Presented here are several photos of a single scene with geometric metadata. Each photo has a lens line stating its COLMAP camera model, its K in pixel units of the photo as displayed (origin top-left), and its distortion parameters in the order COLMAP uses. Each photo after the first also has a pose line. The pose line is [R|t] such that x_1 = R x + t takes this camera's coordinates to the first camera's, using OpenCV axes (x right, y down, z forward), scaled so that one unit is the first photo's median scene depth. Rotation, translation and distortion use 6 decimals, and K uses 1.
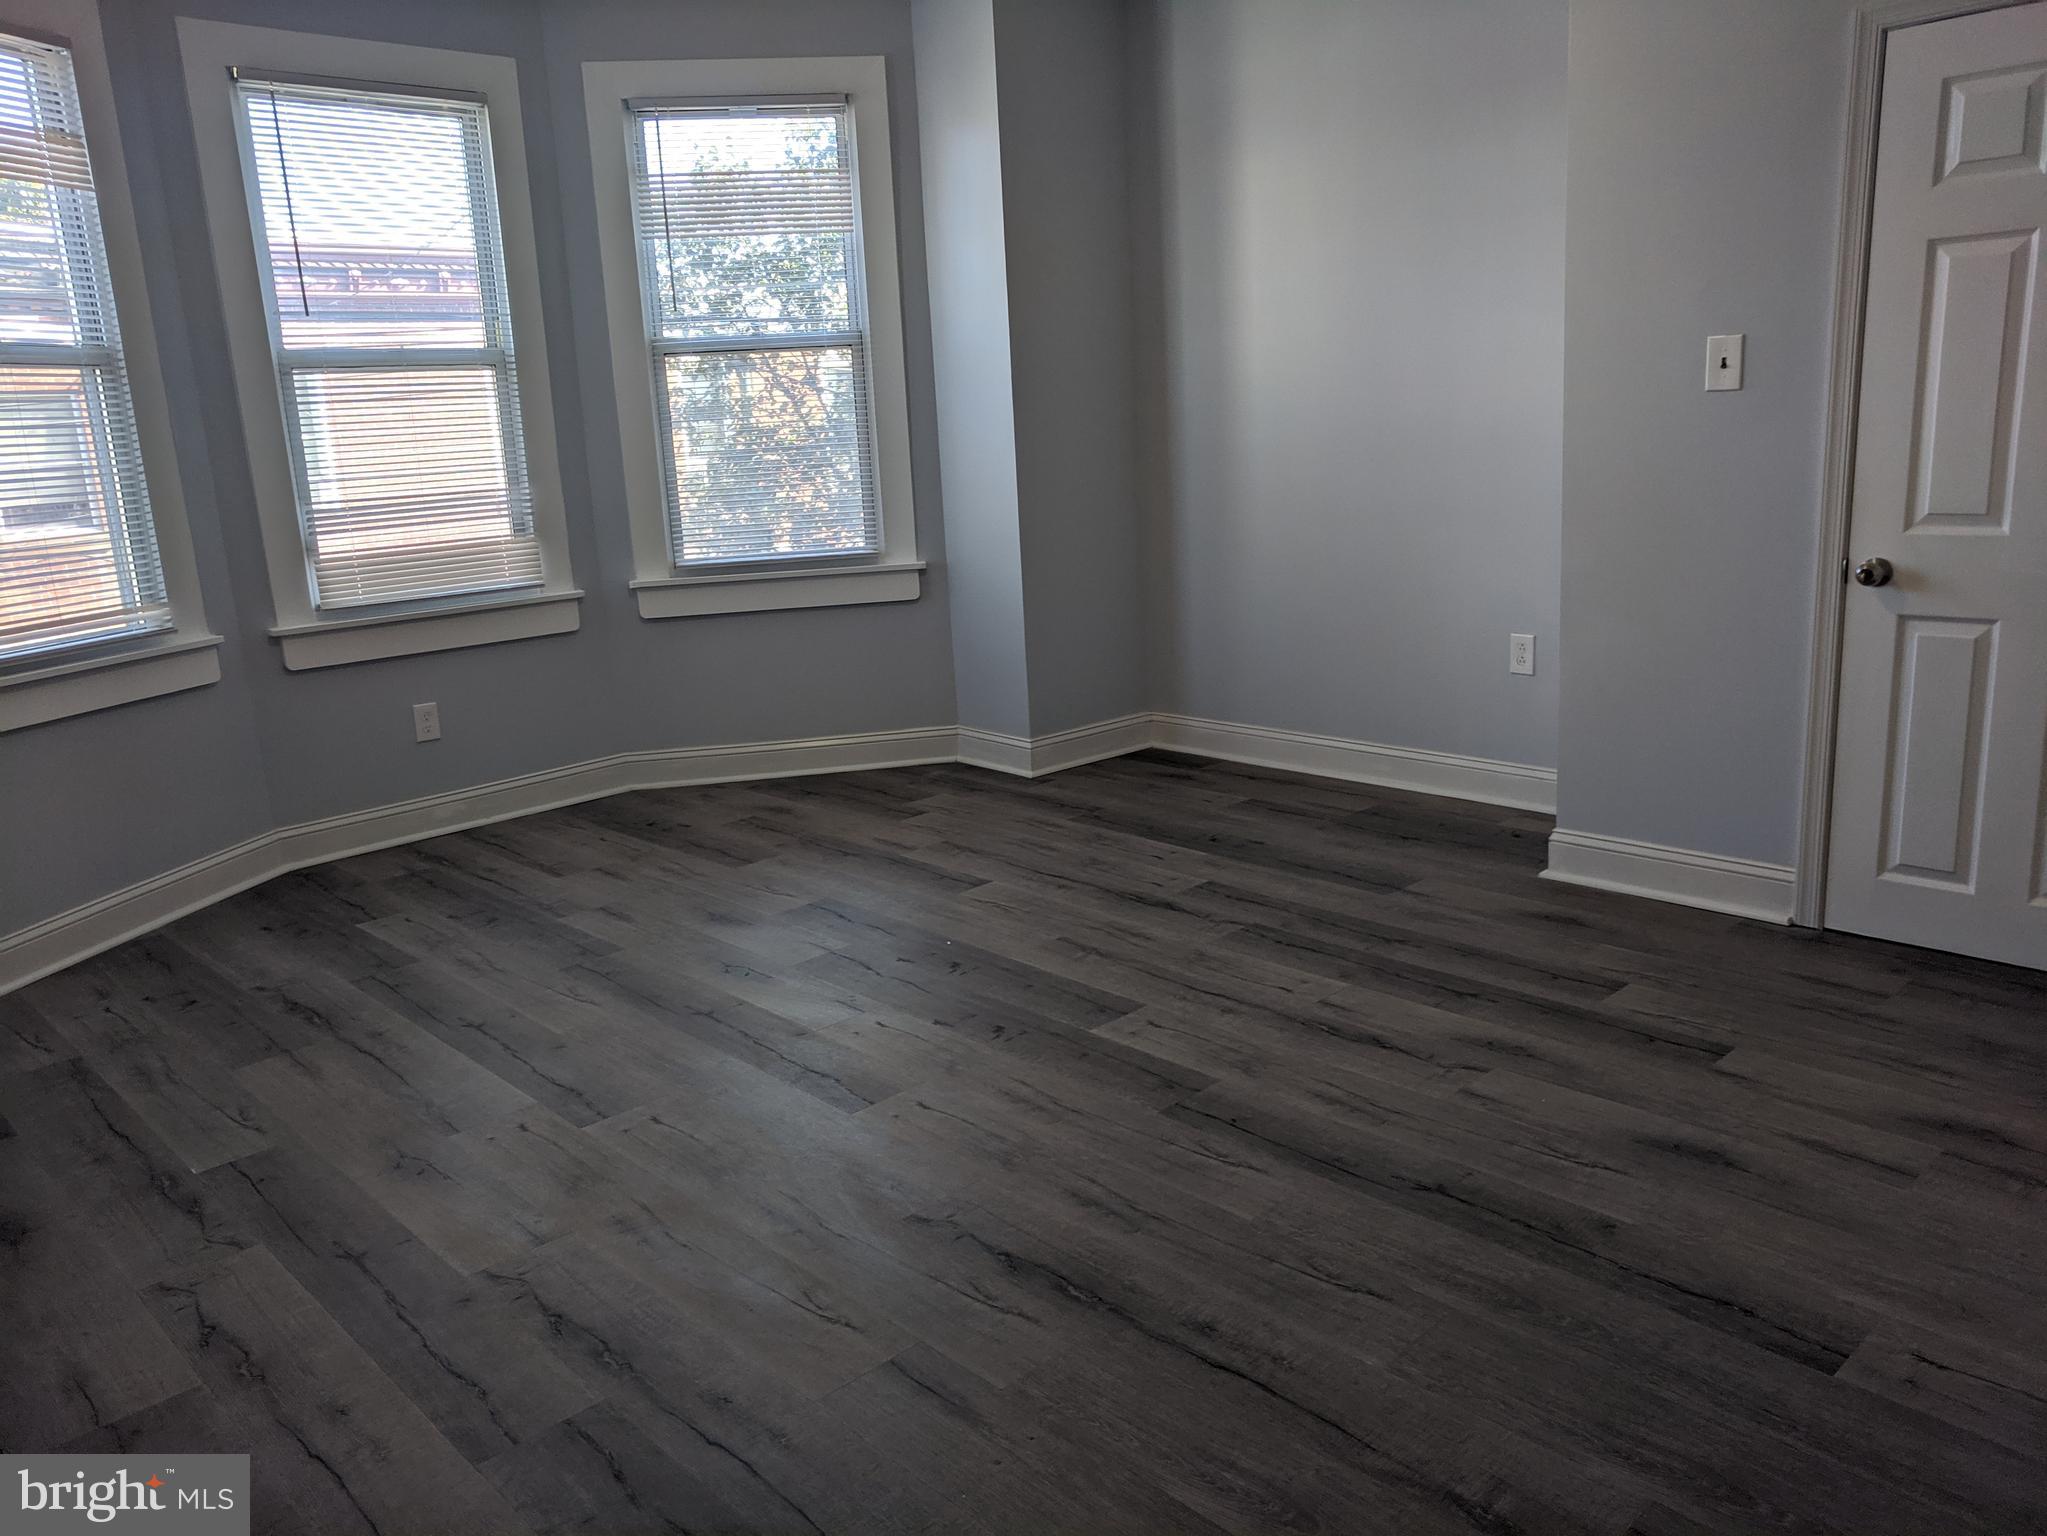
lens RADIAL K [[1551.2, 0, 1035.6], [0, 1551.2, 765.4], [0, 0, 1]] dist [0.011355, 0.013177]
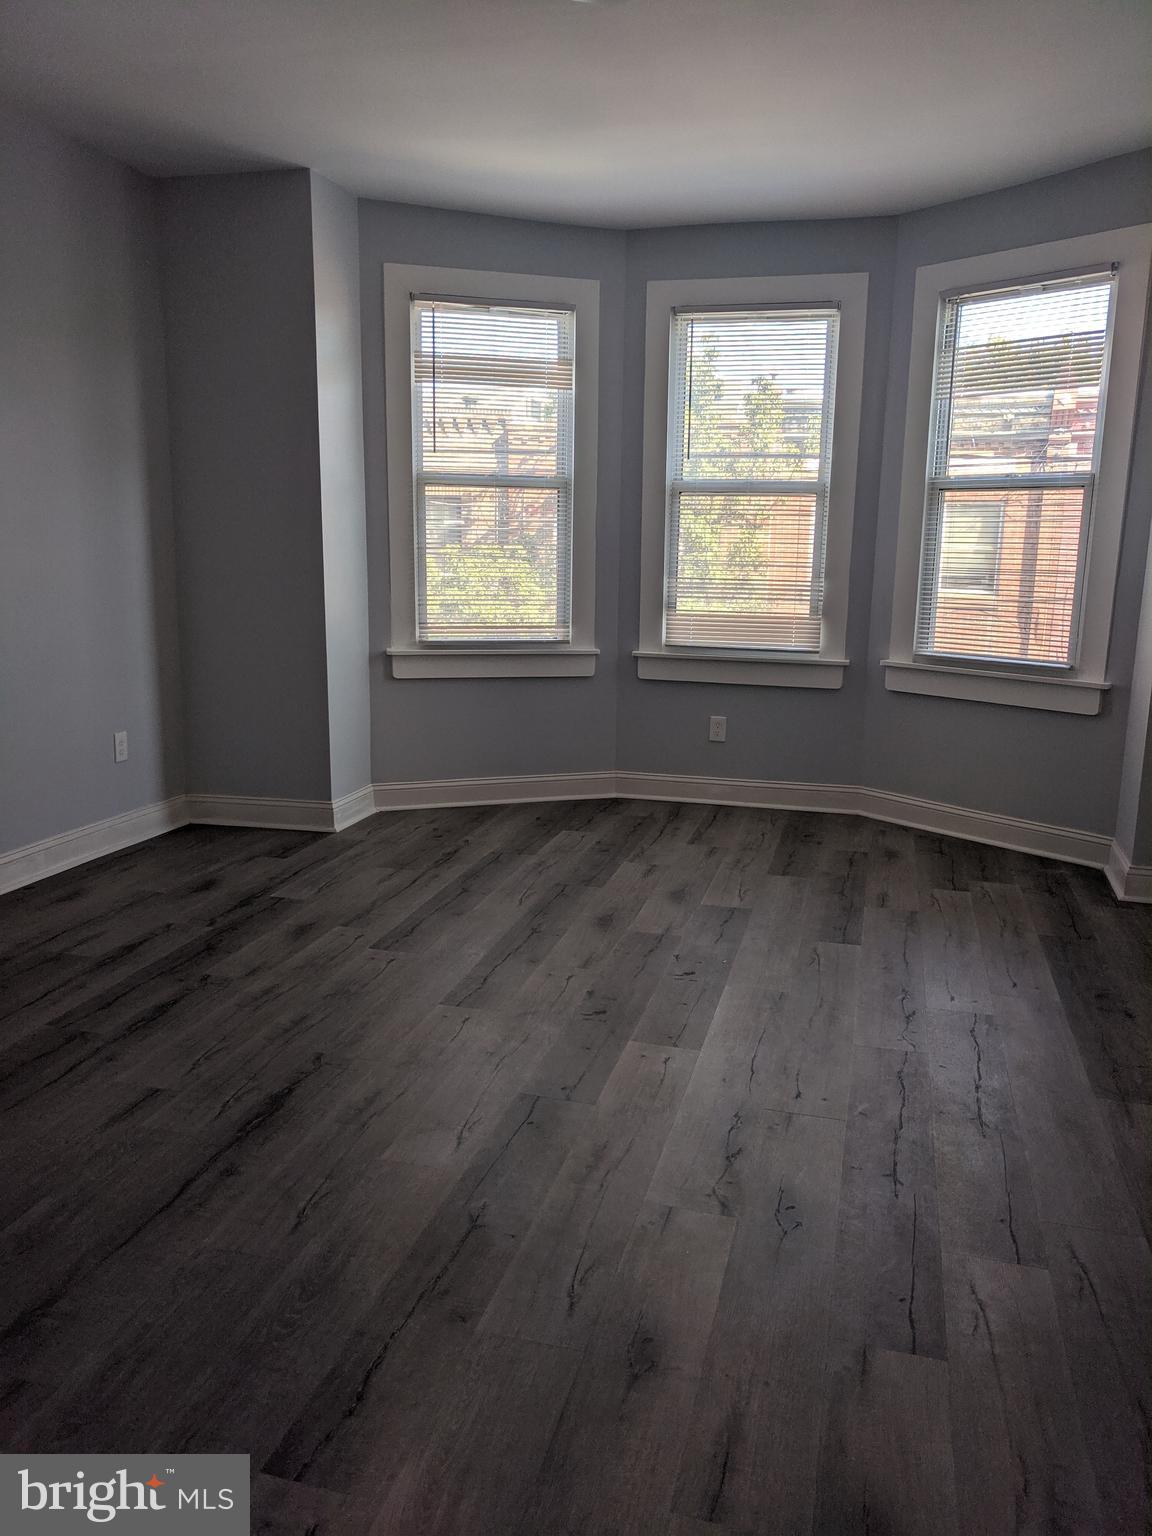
lens RADIAL K [[1163.1, 0, 569.0], [0, 1163.1, 770.4], [0, 0, 1]] dist [0.033277, -0.005433]
pose [[0.514040, 0.227858, -0.826948, 0.507295], [-0.237781, 0.964142, 0.117852, -0.093871], [0.824150, 0.136052, 0.549788, 0.287656]]
